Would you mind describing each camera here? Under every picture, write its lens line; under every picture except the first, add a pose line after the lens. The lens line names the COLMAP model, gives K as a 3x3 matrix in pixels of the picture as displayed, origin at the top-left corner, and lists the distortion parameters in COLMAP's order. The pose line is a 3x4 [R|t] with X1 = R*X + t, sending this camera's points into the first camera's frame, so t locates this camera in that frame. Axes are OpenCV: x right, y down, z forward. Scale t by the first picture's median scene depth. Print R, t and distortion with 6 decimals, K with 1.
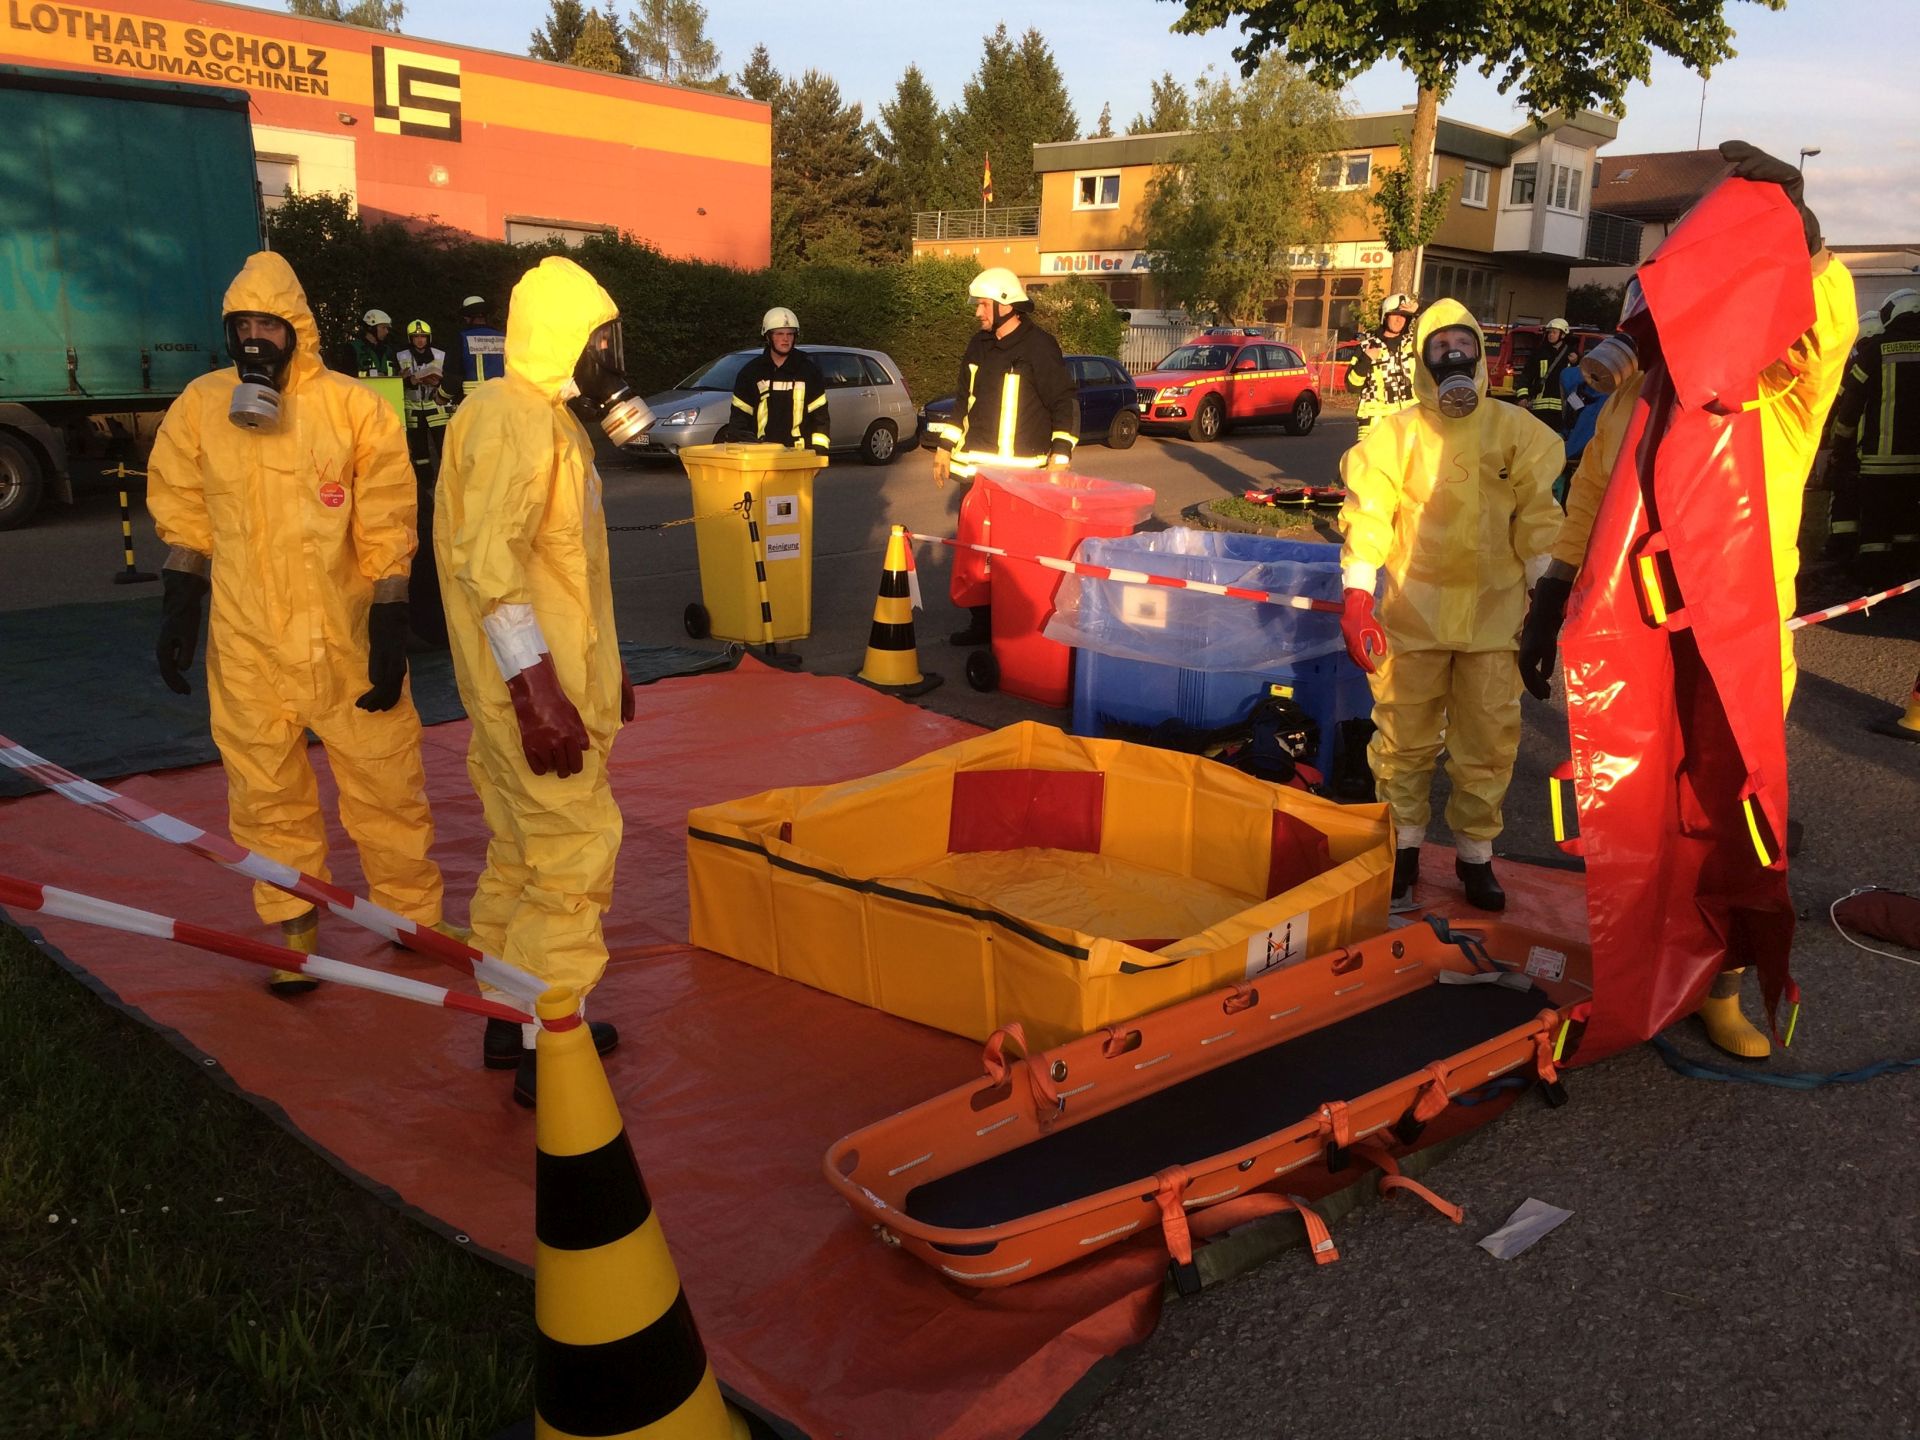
lens RADIAL K [[1615.1, 0, 973.5], [0, 1615.1, 734.3], [0, 0, 1]] dist [0.043060, -0.014532]
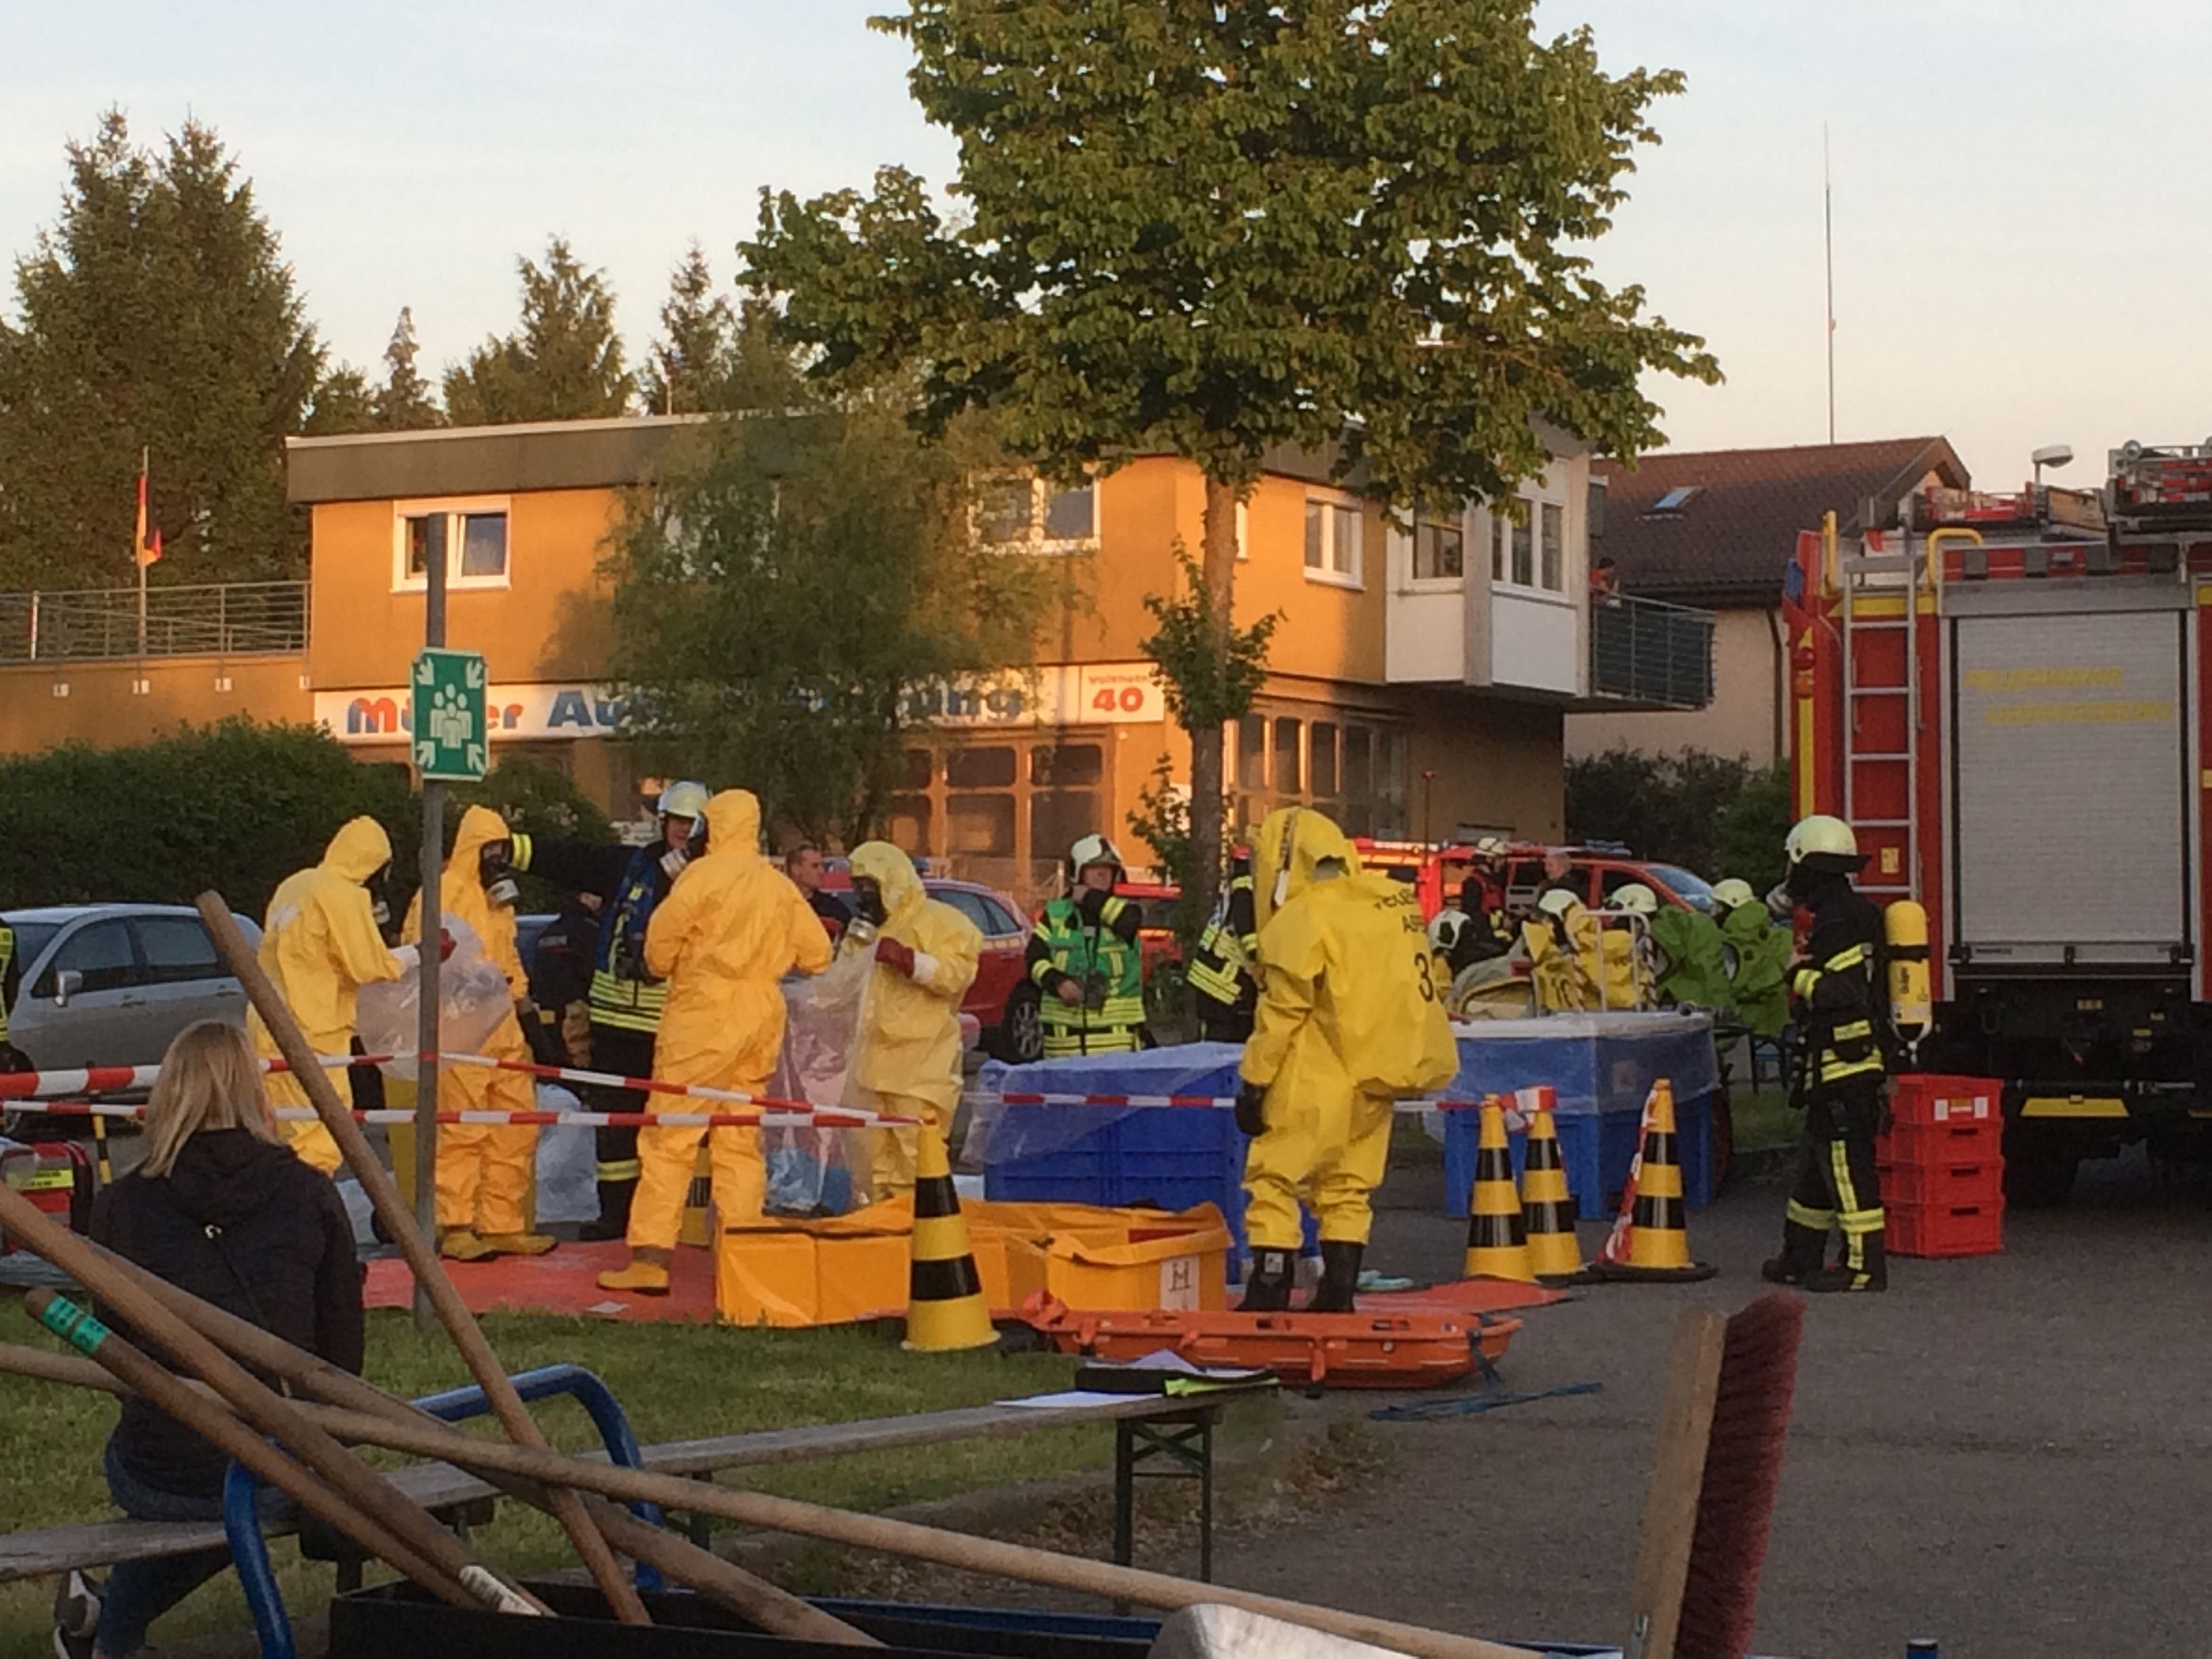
lens RADIAL K [[5174.7, 0, 1105.7], [0, 5174.7, 829.1], [0, 0, 1]] dist [-0.033812, 0.000000]
pose [[0.972222, -0.019897, 0.233215, -0.072034], [0.077904, 0.967079, -0.242257, 0.065966], [-0.220718, 0.253696, 0.941765, -0.259000]]
